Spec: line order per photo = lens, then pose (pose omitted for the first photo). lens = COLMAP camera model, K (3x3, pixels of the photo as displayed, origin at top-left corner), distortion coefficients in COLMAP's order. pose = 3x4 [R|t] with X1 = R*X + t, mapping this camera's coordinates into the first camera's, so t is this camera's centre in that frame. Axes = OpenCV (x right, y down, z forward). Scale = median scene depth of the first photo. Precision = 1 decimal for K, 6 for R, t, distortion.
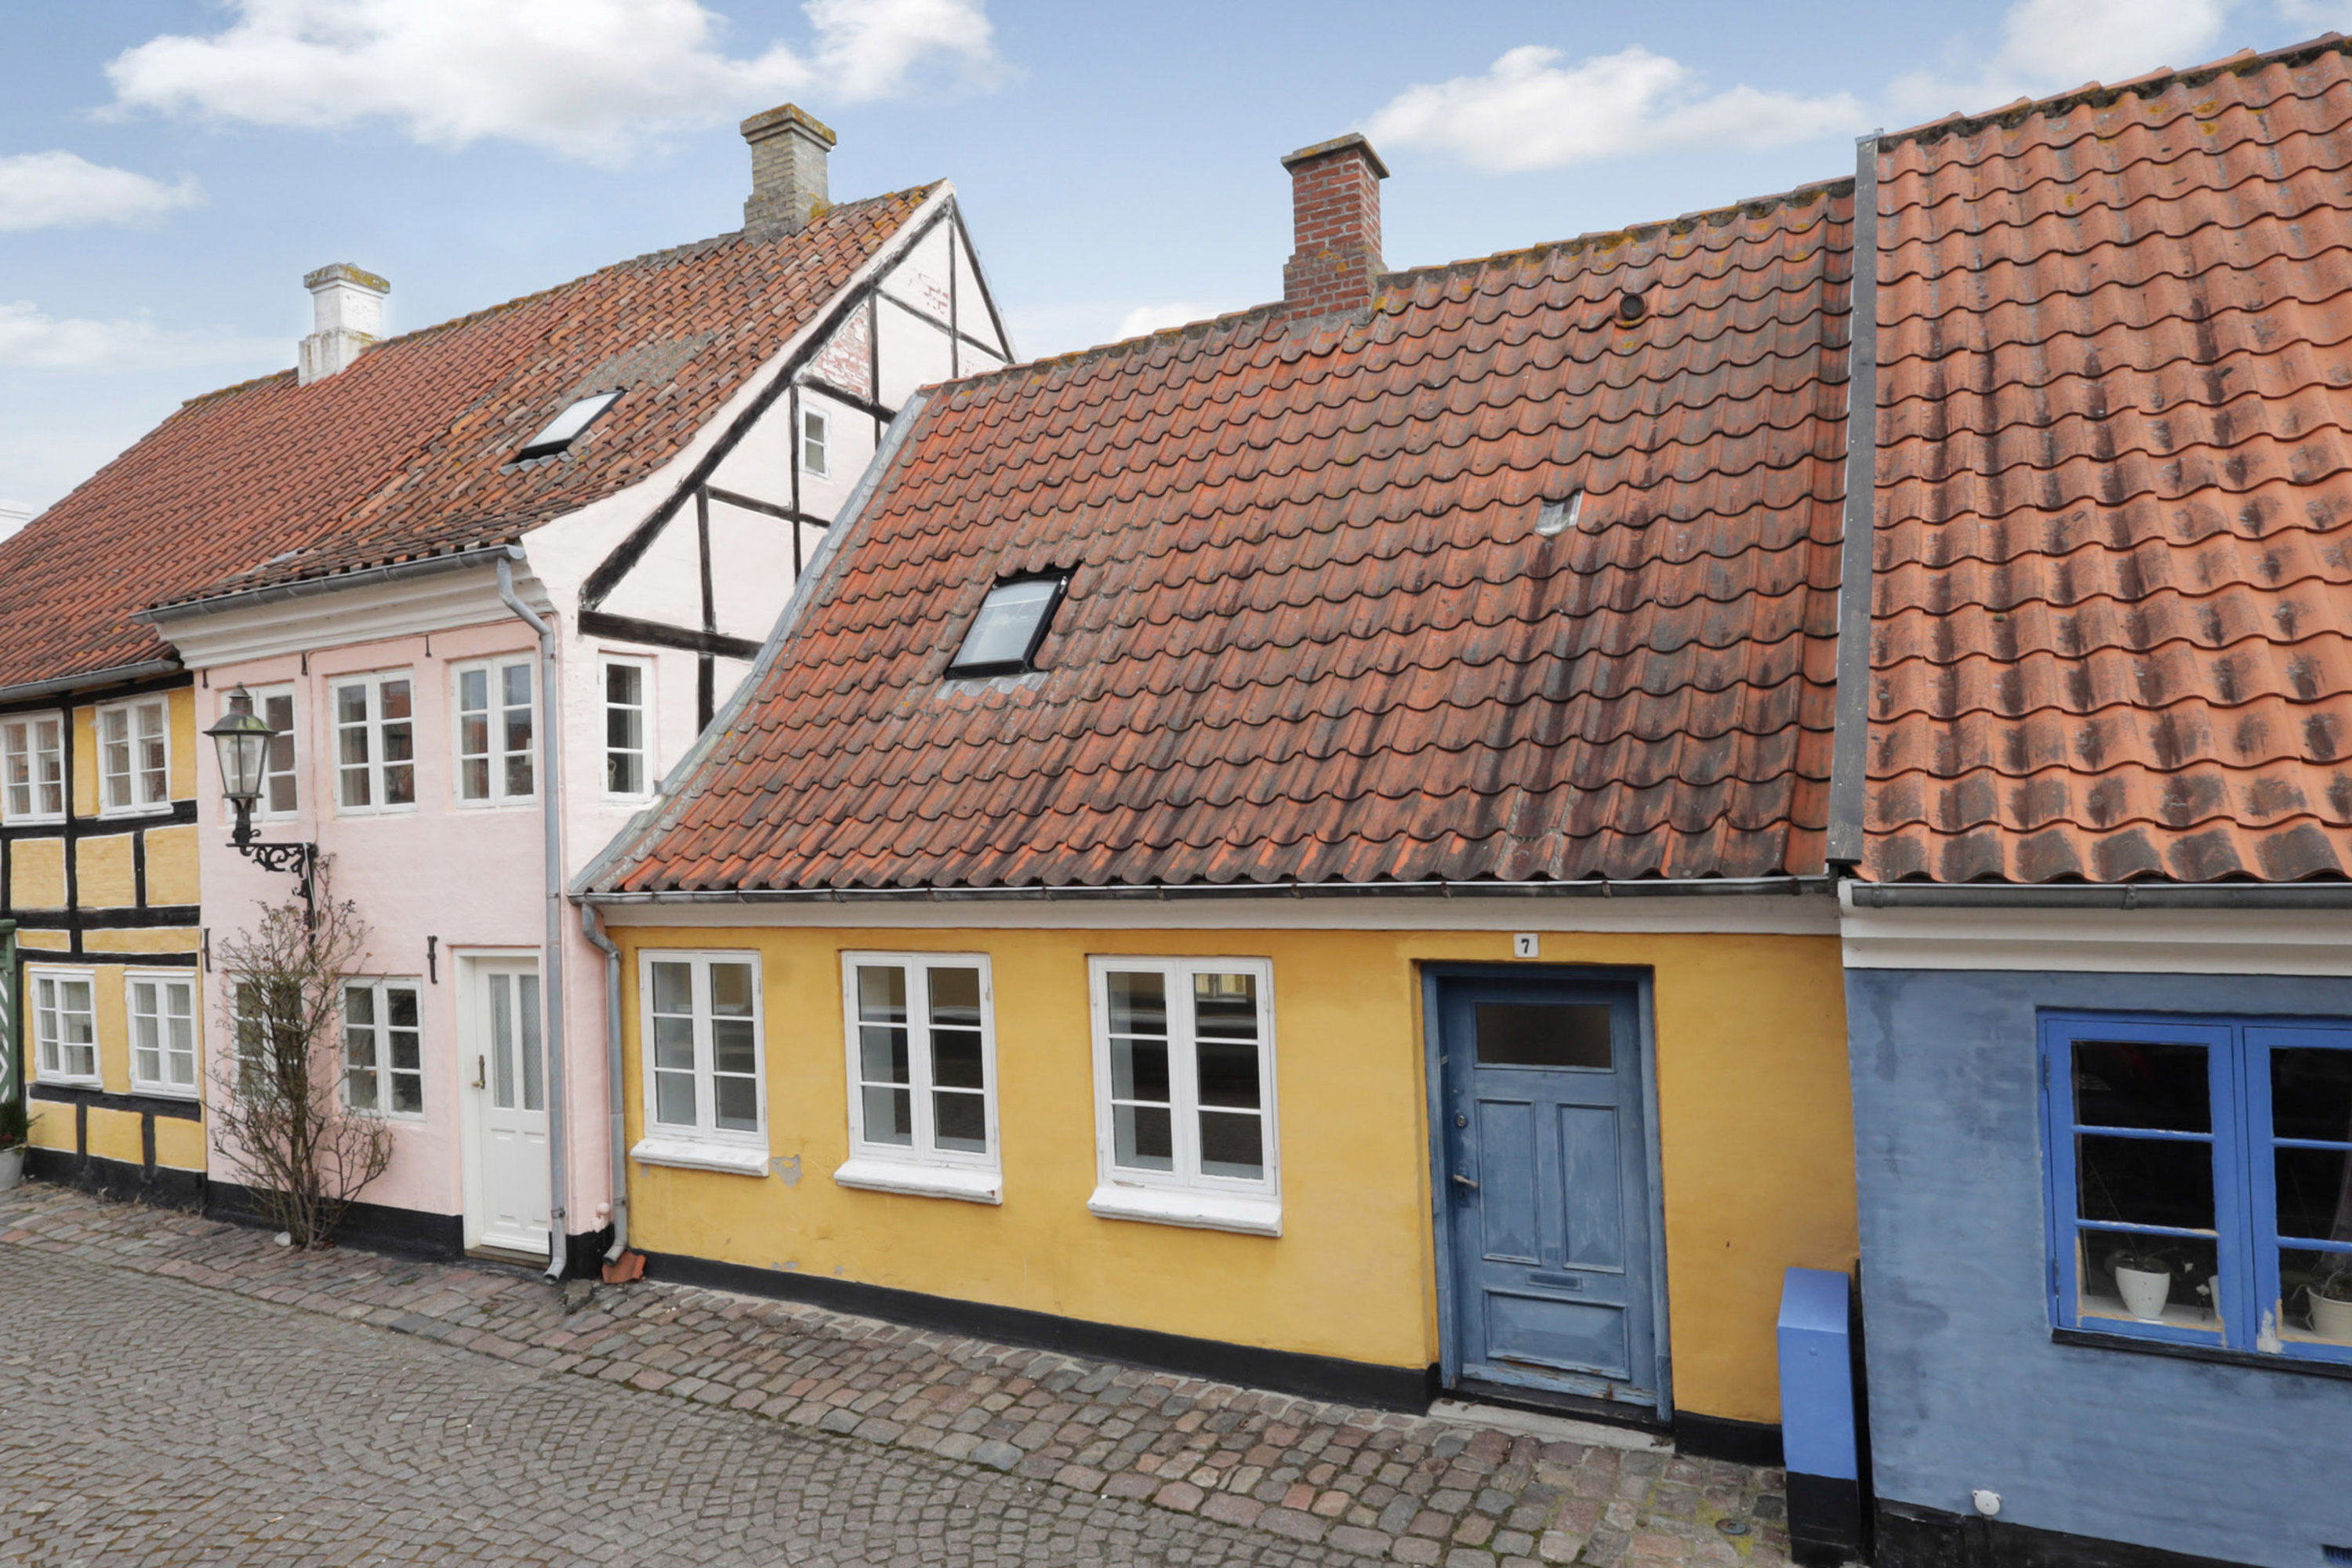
lens RADIAL K [[1390.2, 0, 1175.9], [0, 1390.2, 856.0], [0, 0, 1]] dist [0.001124, -0.001556]
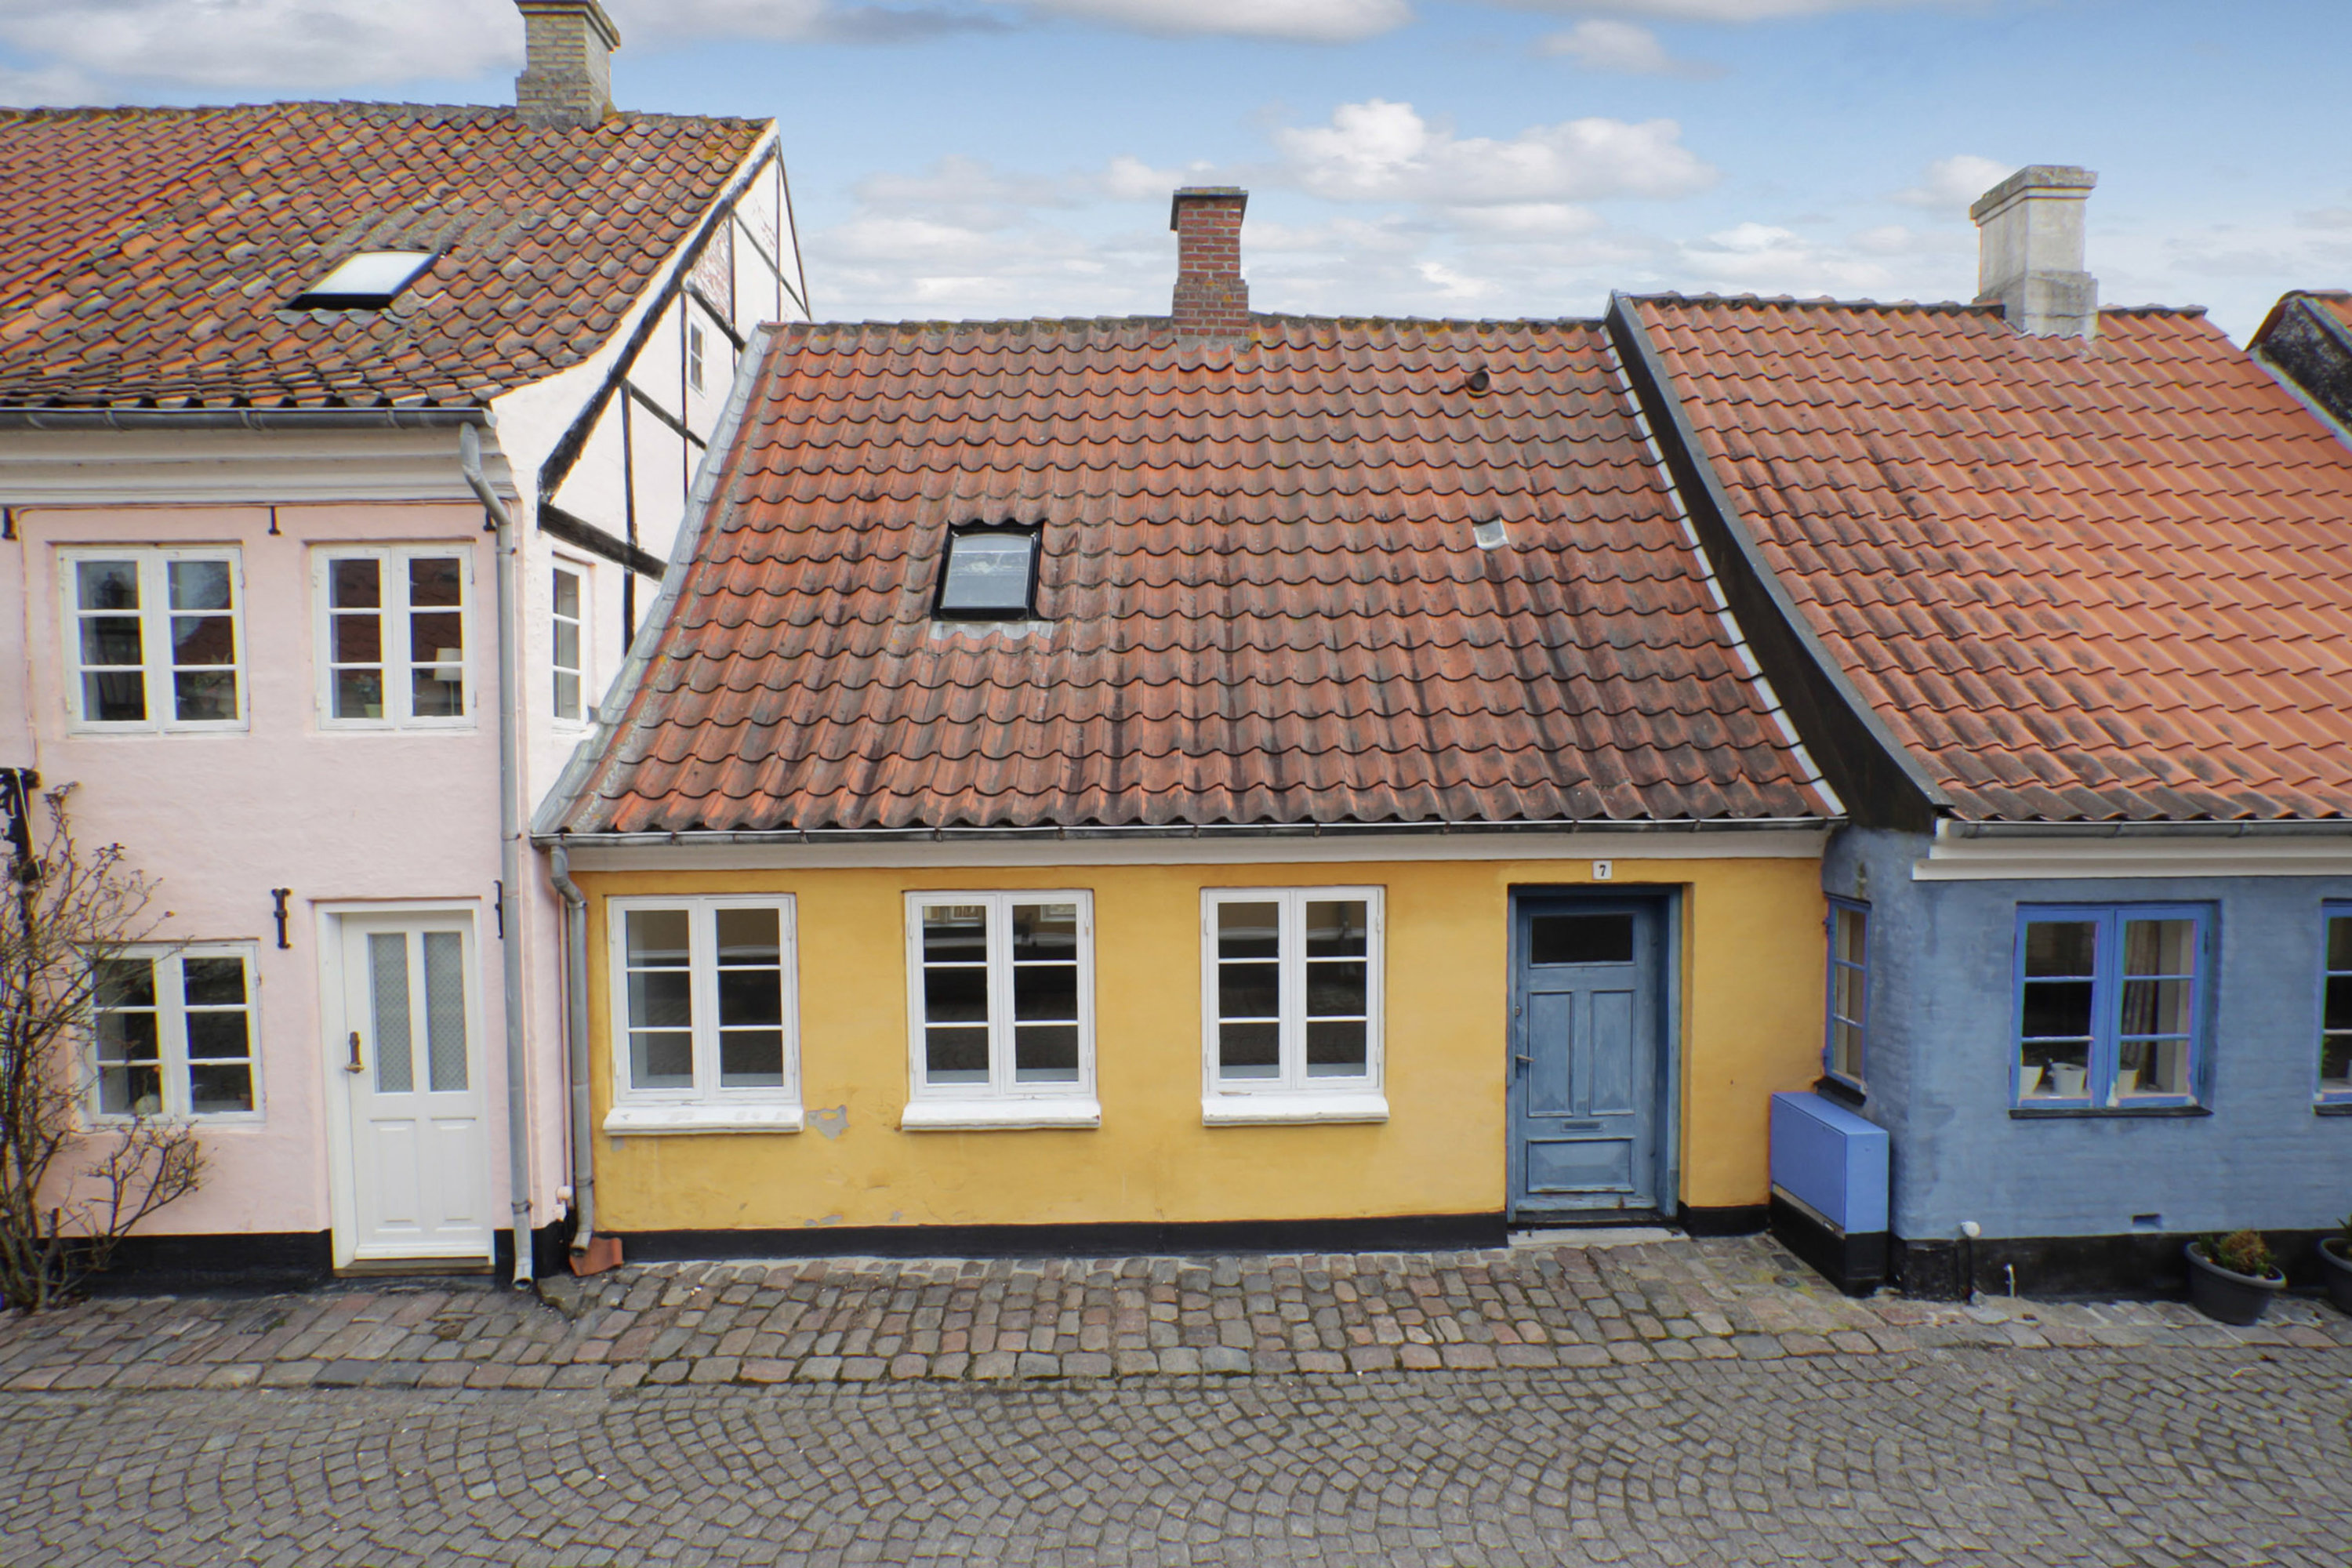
lens RADIAL K [[1094.7, 0, 1173.5], [0, 1094.7, 841.4], [0, 0, 1]] dist [-0.019454, 0.005991]
pose [[0.873182, -0.008874, 0.487314, -0.433340], [-0.008556, 0.999401, 0.033531, 0.005784], [-0.487320, -0.033448, 0.872583, 0.235382]]
